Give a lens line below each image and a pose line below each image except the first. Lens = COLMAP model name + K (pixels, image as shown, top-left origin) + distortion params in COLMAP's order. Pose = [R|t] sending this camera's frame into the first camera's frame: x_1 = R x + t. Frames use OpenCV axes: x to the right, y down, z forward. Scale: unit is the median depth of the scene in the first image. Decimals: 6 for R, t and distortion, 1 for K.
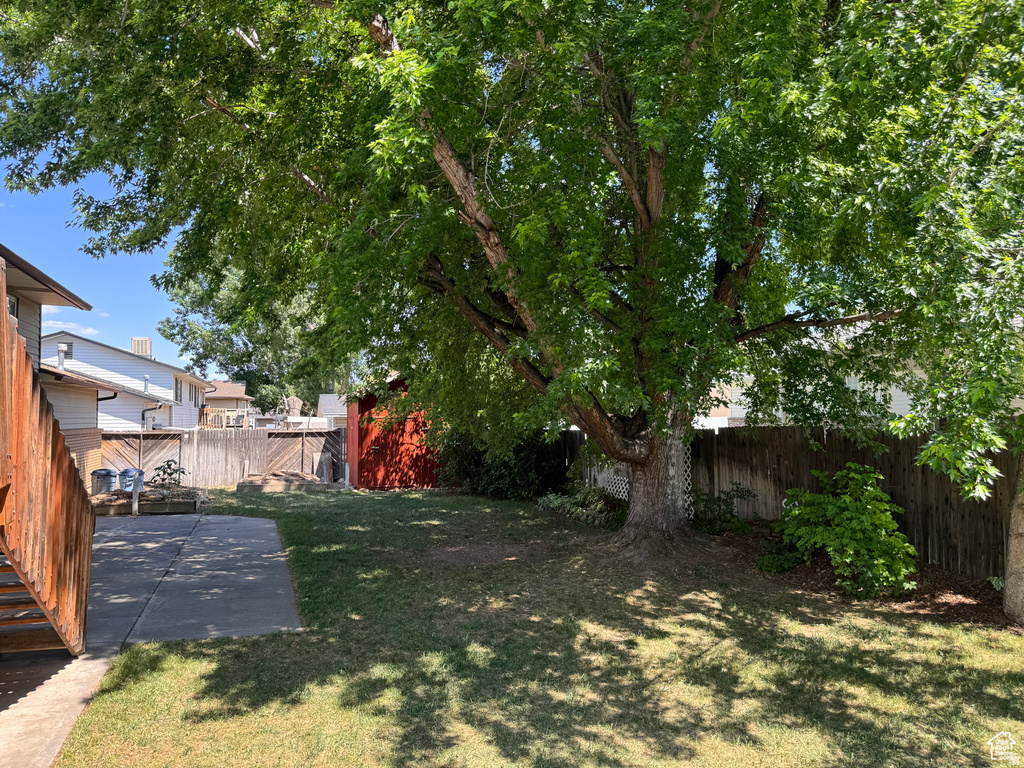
lens RADIAL K [[716.9, 0, 508.5], [0, 716.9, 384.8], [0, 0, 1]] dist [0.072036, -0.080283]
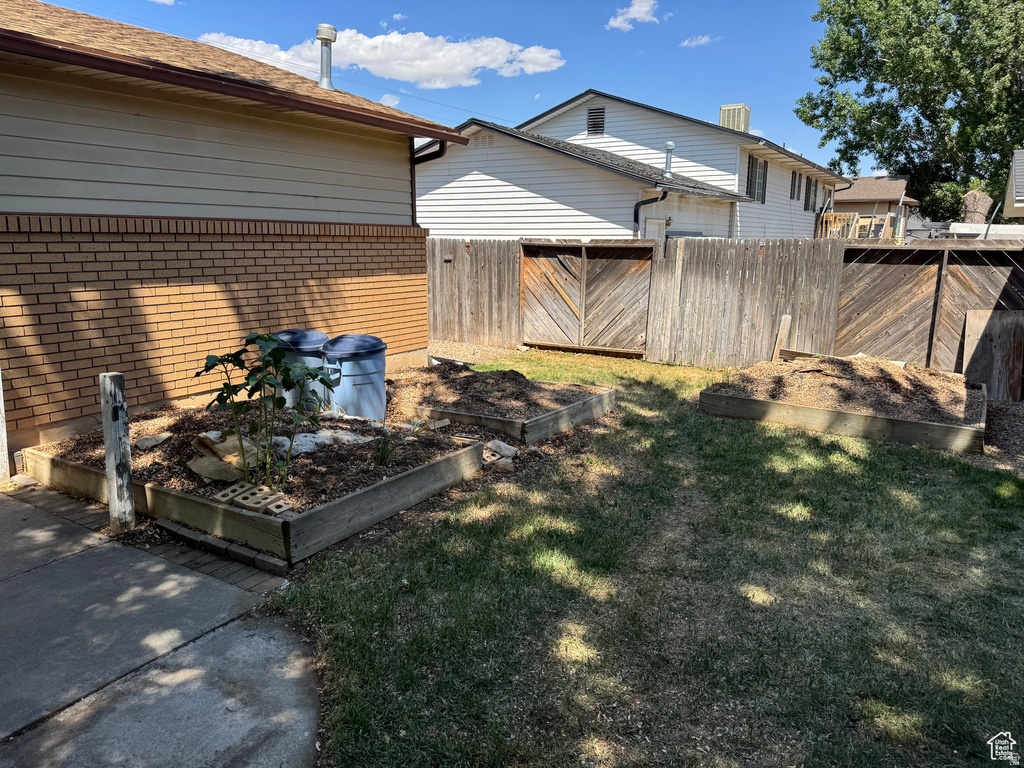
lens RADIAL K [[716.9, 0, 508.5], [0, 716.9, 384.8], [0, 0, 1]] dist [0.072036, -0.080283]
pose [[0.641305, 0.163934, -0.749569, -0.137661], [0.023677, 0.972216, 0.232885, 0.040290], [0.766921, -0.167098, 0.619605, 0.586458]]
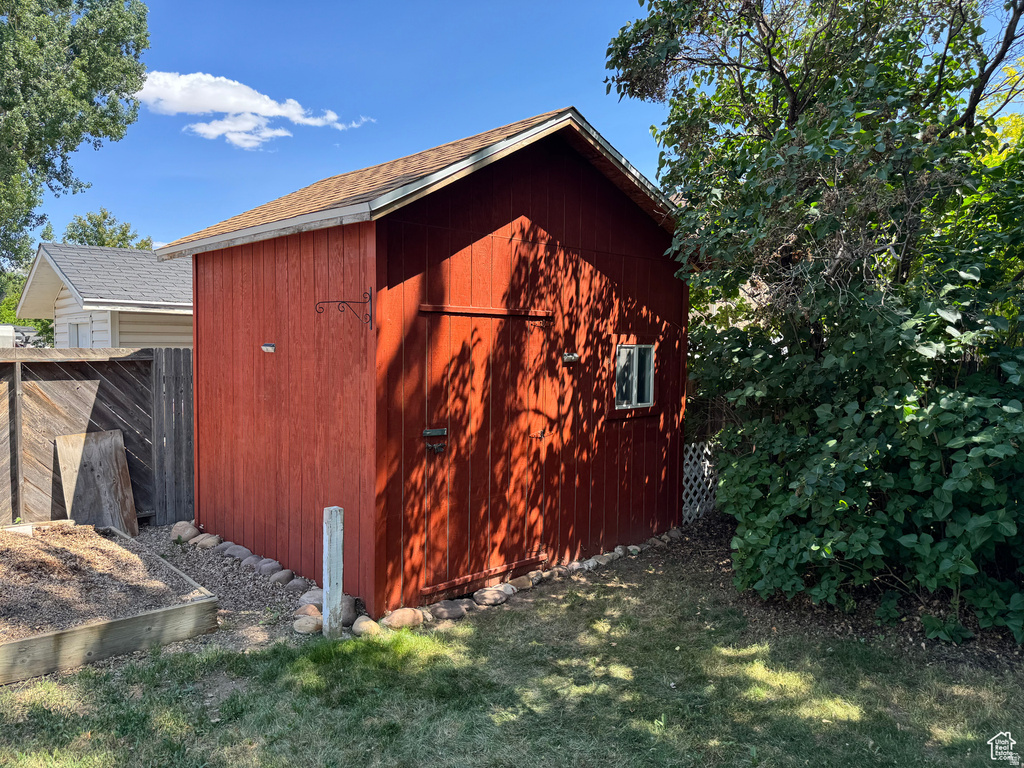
lens RADIAL K [[716.9, 0, 508.5], [0, 716.9, 384.8], [0, 0, 1]] dist [0.072036, -0.080283]
pose [[0.906889, -0.009518, 0.421262, -0.228407], [-0.034893, 0.994615, 0.097591, 0.039985], [-0.419922, -0.103203, 0.901673, 0.664727]]
